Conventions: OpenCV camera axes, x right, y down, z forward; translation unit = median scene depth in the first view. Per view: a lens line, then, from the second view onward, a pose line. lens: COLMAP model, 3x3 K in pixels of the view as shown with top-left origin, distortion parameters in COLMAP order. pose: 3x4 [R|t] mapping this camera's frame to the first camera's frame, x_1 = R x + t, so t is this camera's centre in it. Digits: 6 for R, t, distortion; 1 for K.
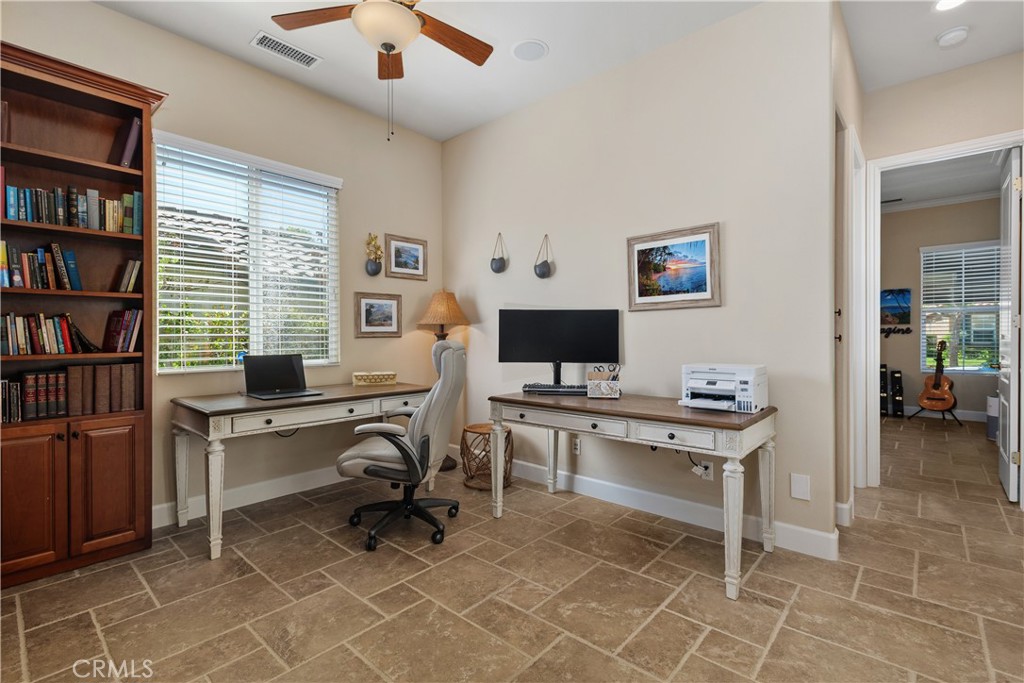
lens RADIAL K [[464.2, 0, 510.6], [0, 464.2, 337.8], [0, 0, 1]] dist [0.001431, -0.000032]
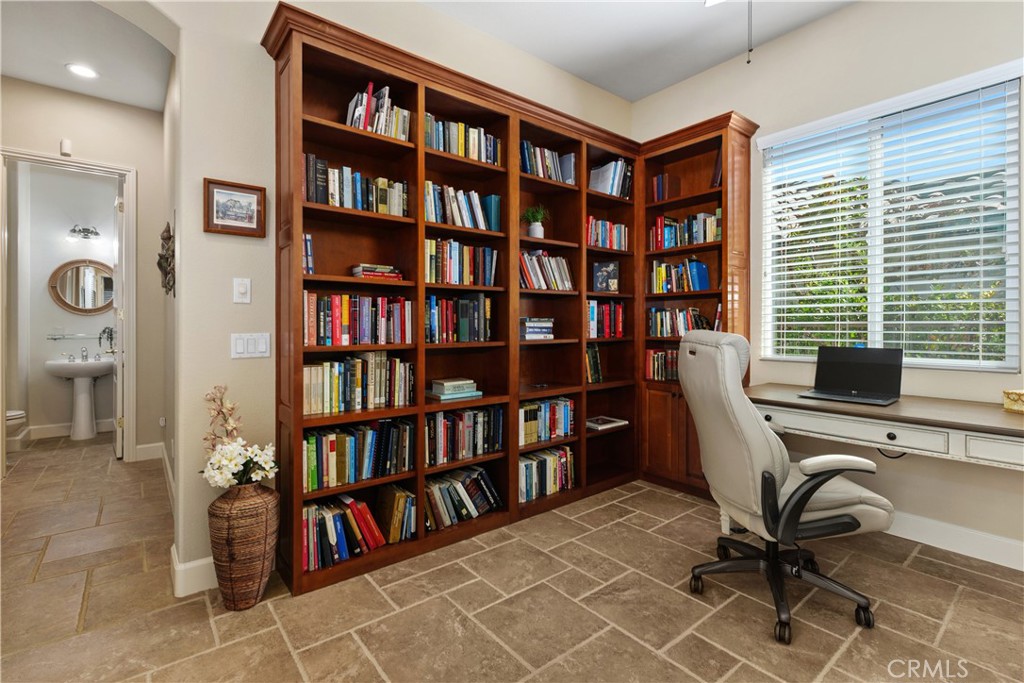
lens RADIAL K [[472.1, 0, 513.6], [0, 472.1, 327.2], [0, 0, 1]] dist [0.000515, -0.000130]
pose [[-0.166084, 0.006937, -0.986087, 0.638964], [-0.002716, 0.999968, 0.007492, -0.005581], [0.986108, 0.003923, -0.166060, 0.876534]]
